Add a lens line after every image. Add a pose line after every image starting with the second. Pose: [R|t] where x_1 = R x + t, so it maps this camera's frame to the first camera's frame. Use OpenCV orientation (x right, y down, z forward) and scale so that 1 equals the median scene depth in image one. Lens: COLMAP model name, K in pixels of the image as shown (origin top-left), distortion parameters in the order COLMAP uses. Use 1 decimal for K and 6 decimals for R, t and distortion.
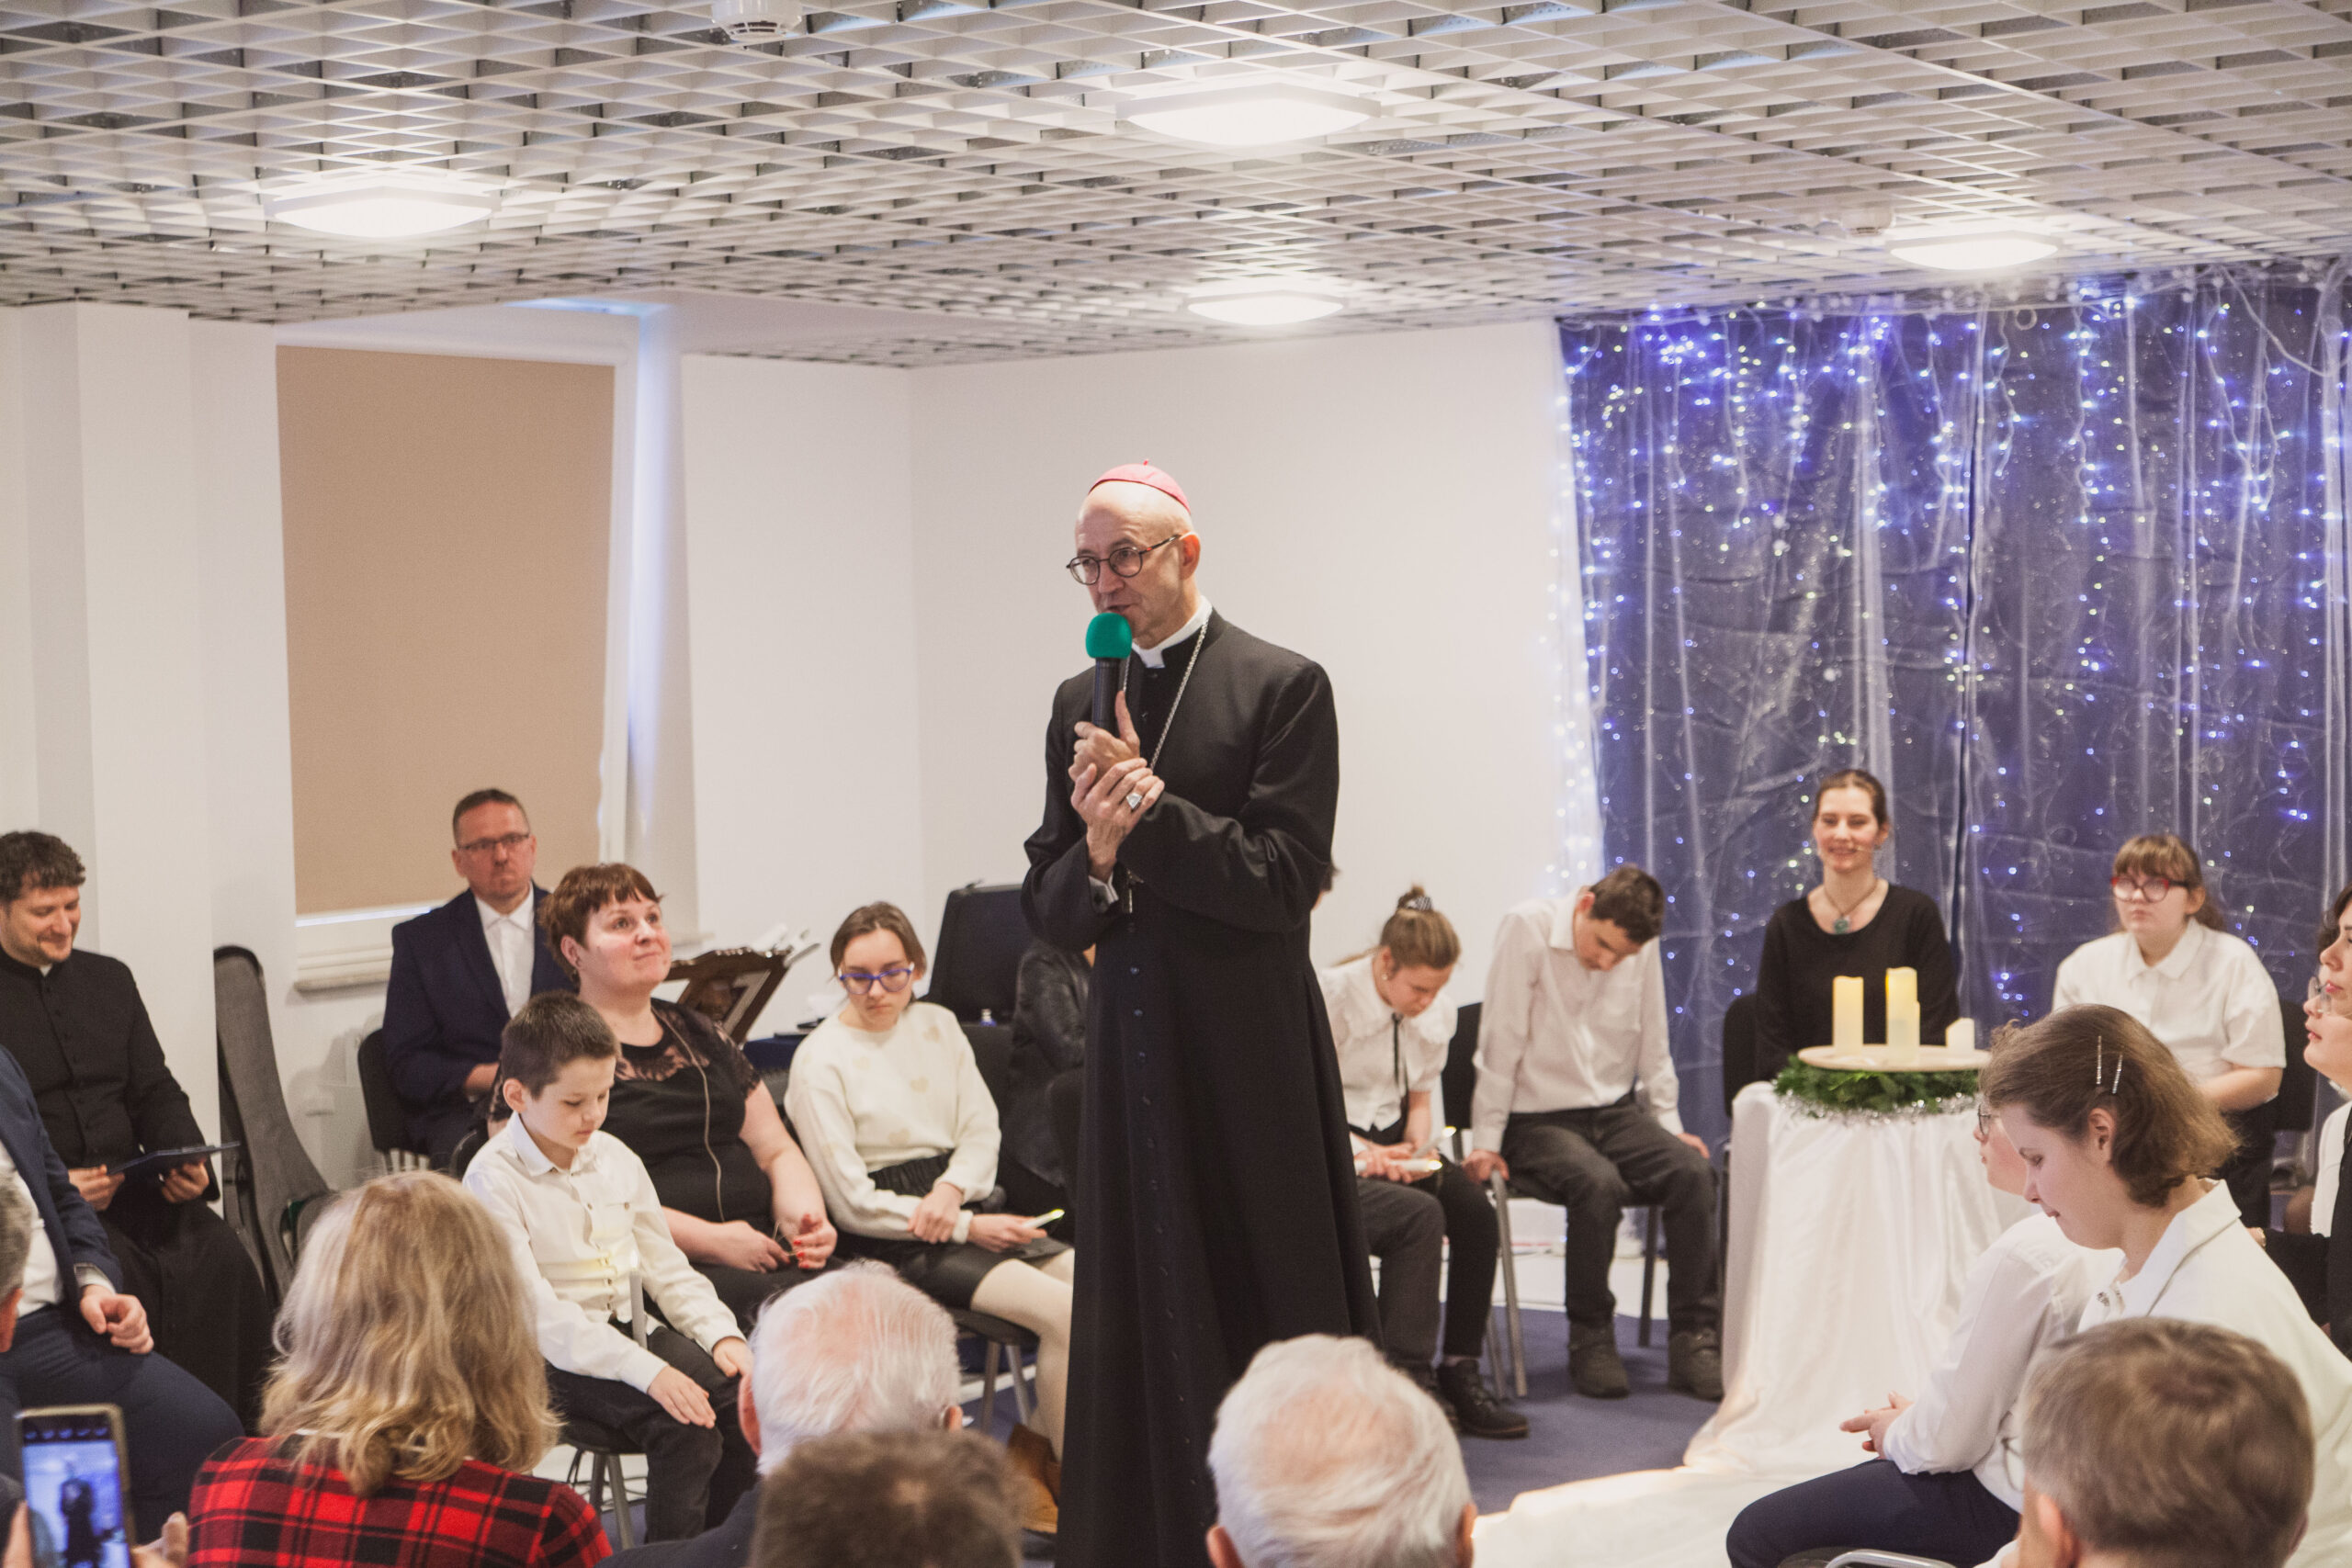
lens RADIAL K [[4047.9, 0, 1176.0], [0, 4047.9, 784.0], [0, 0, 1]] dist [0.196762, -1.844014]
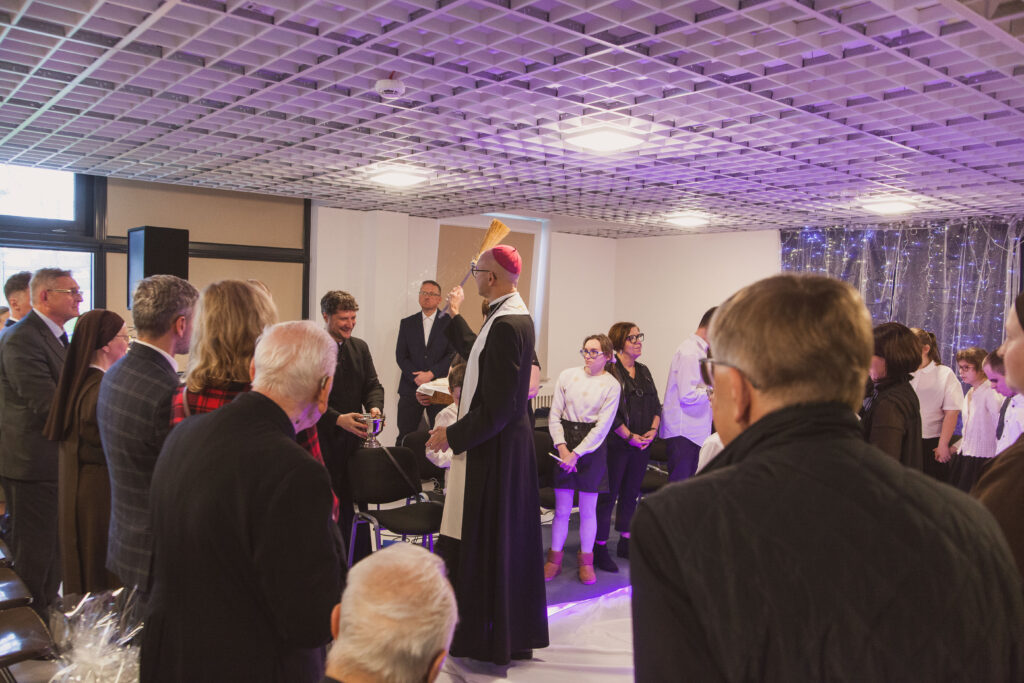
lens RADIAL K [[817.0, 0, 512.0], [0, 817.0, 341.5], [0, 0, 1]] dist [-0.007275, -0.004671]
pose [[0.950728, 0.076521, -0.300435, 0.099040], [-0.076314, 0.997006, 0.012443, -0.003939], [0.300487, 0.011098, 0.953721, 0.235872]]
